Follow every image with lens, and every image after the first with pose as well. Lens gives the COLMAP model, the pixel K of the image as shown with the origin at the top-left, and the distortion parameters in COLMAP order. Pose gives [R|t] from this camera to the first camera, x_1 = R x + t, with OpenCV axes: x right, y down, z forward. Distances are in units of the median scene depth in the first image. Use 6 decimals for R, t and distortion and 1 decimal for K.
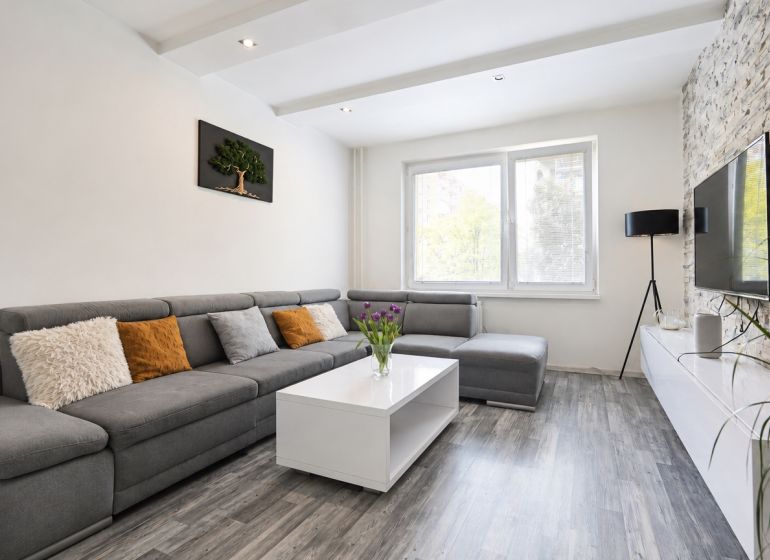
lens RADIAL K [[409.0, 0, 385.2], [0, 409.0, 269.1], [0, 0, 1]] dist [-0.000608, -0.000057]
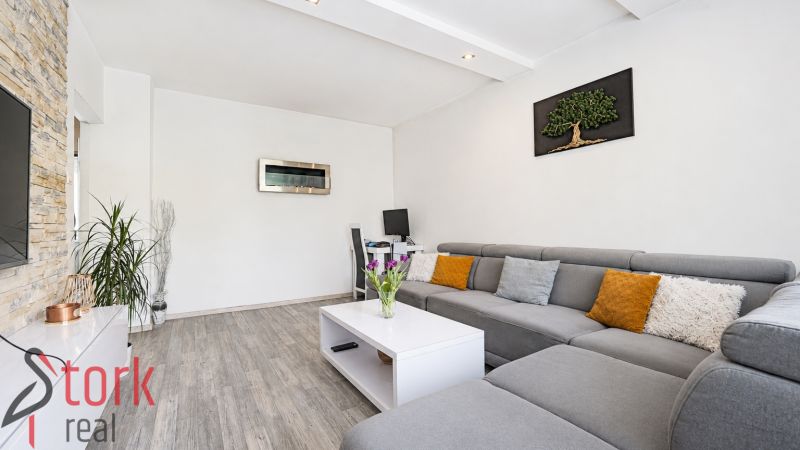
lens RADIAL K [[327.7, 0, 400.0], [0, 327.7, 225.0], [0, 0, 1]] dist [-0.000138, -0.000051]
pose [[-0.515512, -0.011826, -0.856801, 0.536642], [0.003789, 0.999864, -0.016080, 0.014878], [0.856874, -0.011536, -0.515397, 1.052682]]
